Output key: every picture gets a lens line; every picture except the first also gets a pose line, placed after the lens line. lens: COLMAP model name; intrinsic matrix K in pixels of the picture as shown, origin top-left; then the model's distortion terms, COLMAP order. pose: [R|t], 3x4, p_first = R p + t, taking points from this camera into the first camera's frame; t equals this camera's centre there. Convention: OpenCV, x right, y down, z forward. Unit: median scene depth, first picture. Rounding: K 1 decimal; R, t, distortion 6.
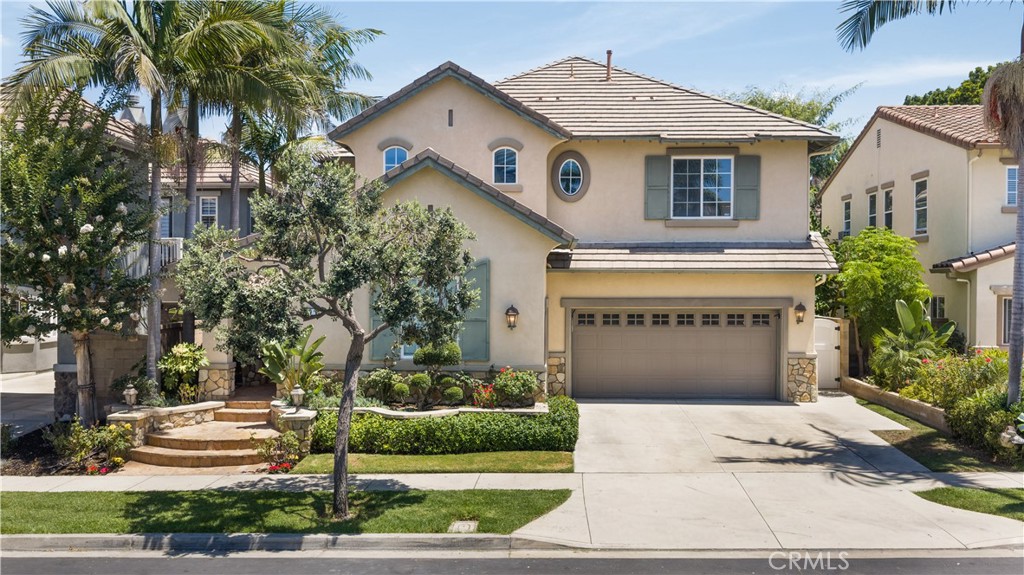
lens RADIAL K [[857.2, 0, 512.2], [0, 857.2, 288.3], [0, 0, 1]] dist [0.011603, 0.003799]
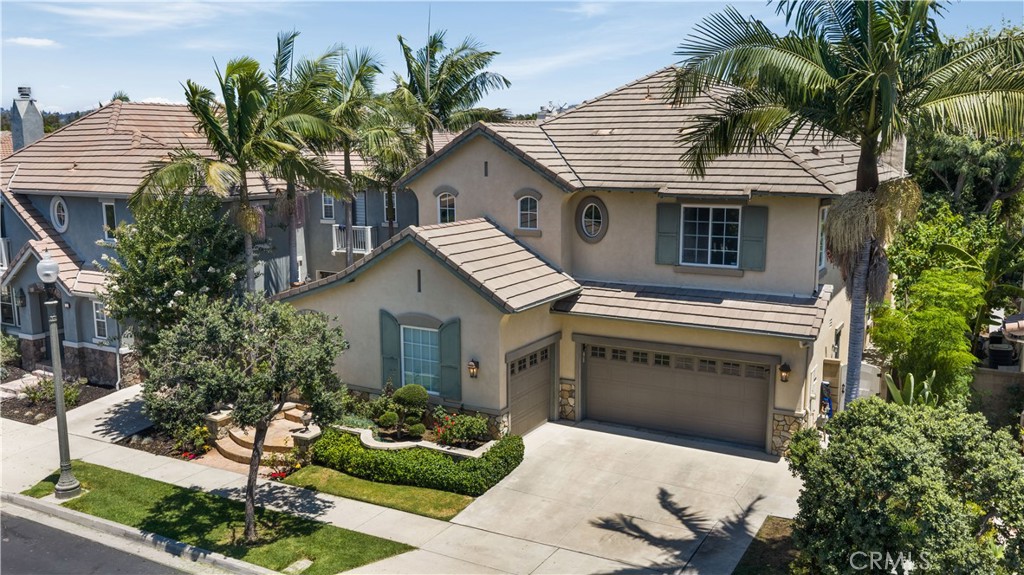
lens RADIAL K [[857.2, 0, 511.1], [0, 857.2, 288.3], [0, 0, 1]] dist [0.011603, 0.003799]
pose [[0.890596, 0.068536, -0.449602, 0.481673], [0.005465, 0.986896, 0.161264, -0.225765], [0.454763, -0.146078, 0.878551, -0.010936]]
